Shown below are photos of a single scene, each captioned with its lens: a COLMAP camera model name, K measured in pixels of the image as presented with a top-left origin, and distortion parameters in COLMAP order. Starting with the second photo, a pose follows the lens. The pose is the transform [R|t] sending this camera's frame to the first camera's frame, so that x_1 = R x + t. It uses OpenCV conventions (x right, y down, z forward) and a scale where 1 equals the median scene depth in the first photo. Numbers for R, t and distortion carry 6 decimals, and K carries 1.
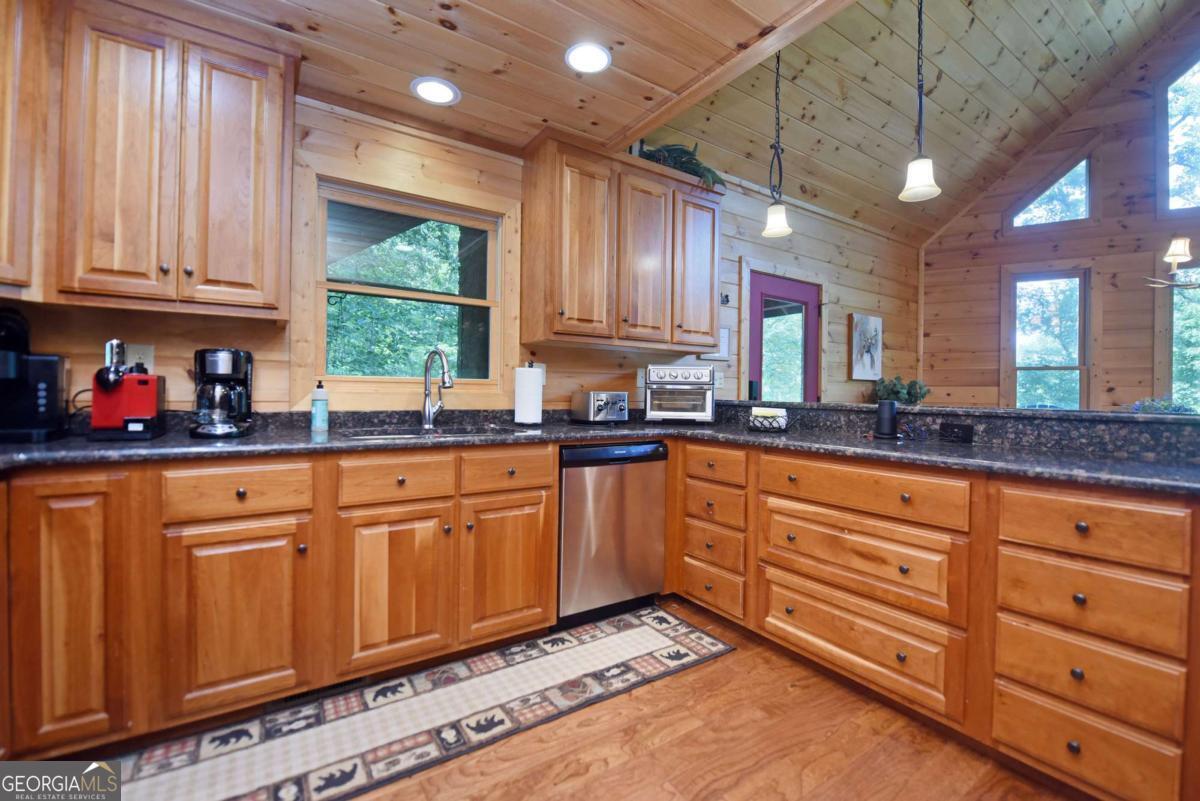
lens RADIAL K [[523.6, 0, 599.1], [0, 523.6, 394.4], [0, 0, 1]] dist [-0.011975, -0.000210]
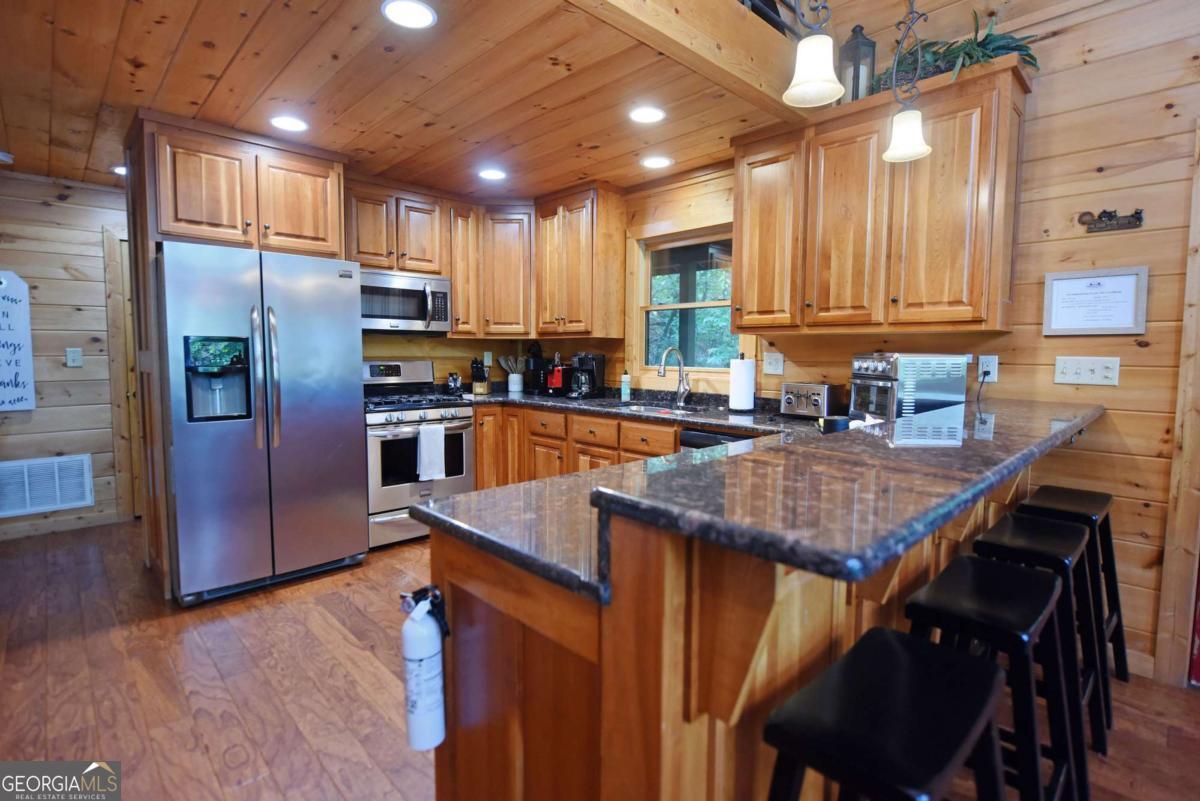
lens RADIAL K [[578.3, 0, 603.6], [0, 578.3, 396.1], [0, 0, 1]] dist [-0.006655, 0.000977]
pose [[0.177026, 0.063478, -0.982157, 1.005905], [-0.006492, 0.997972, 0.063330, -0.047835], [0.984185, -0.004835, 0.177079, 0.488571]]
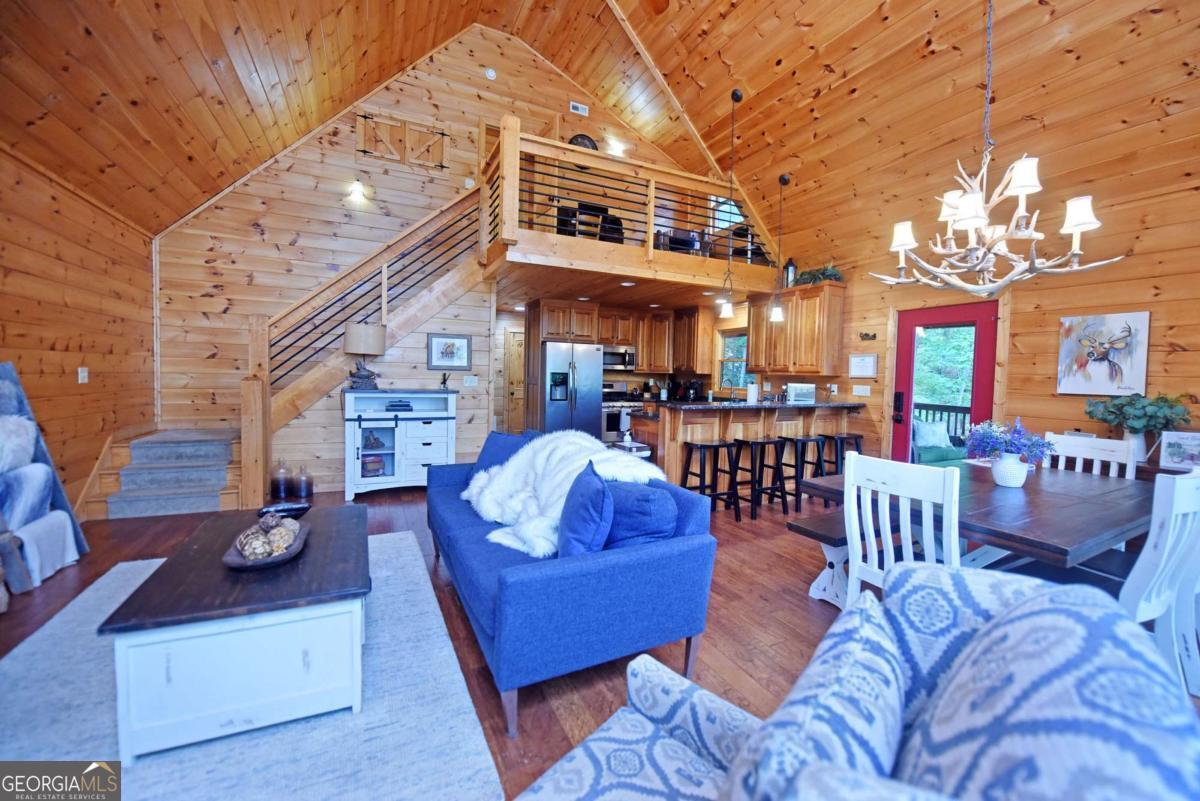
lens RADIAL K [[484.6, 0, 603.0], [0, 484.6, 398.2], [0, 0, 1]] dist [-0.012930, -0.002051]
pose [[-0.141381, 0.031142, -0.989465, 2.349009], [-0.028408, 0.998966, 0.035500, -0.045140], [0.989548, 0.033127, -0.140350, 0.585720]]
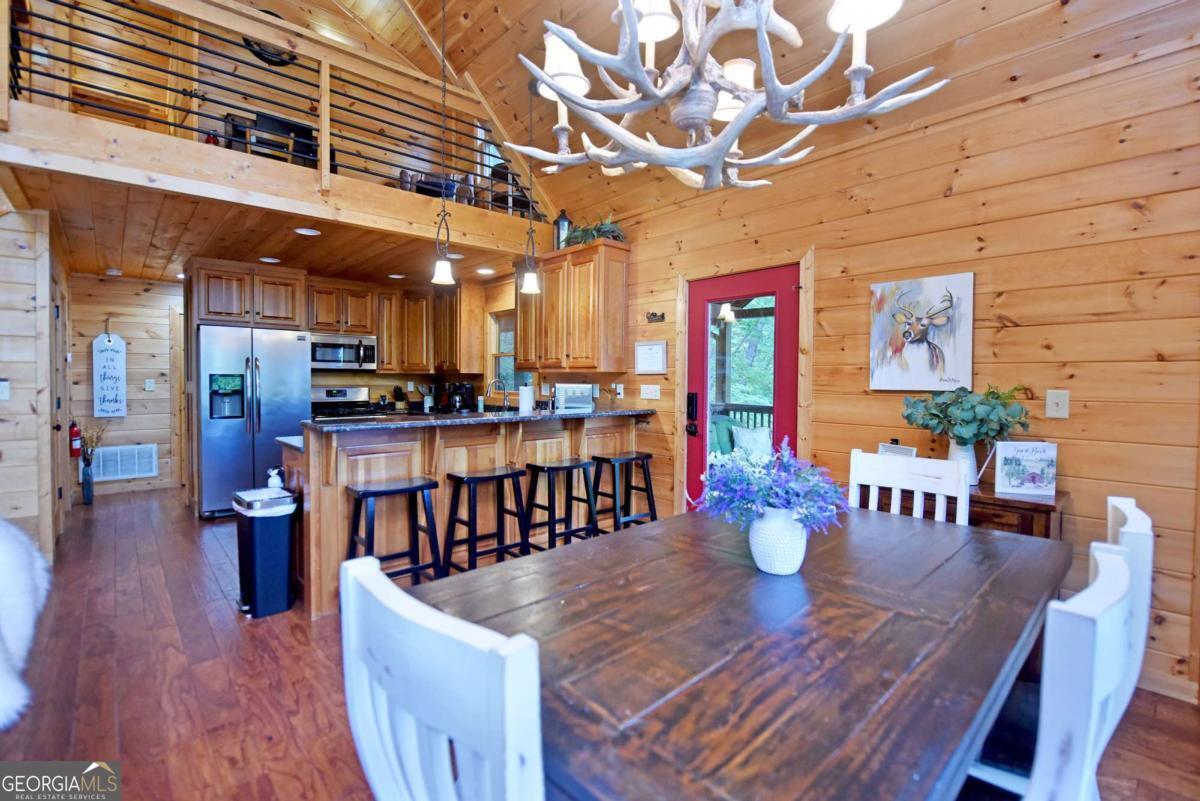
lens RADIAL K [[549.9, 0, 605.8], [0, 549.9, 397.8], [0, 0, 1]] dist [-0.003394, -0.001203]
pose [[0.140668, 0.018731, -0.989880, 1.851782], [-0.007596, 0.999812, 0.017839, -0.046871], [0.990028, 0.005010, 0.140784, 0.982514]]
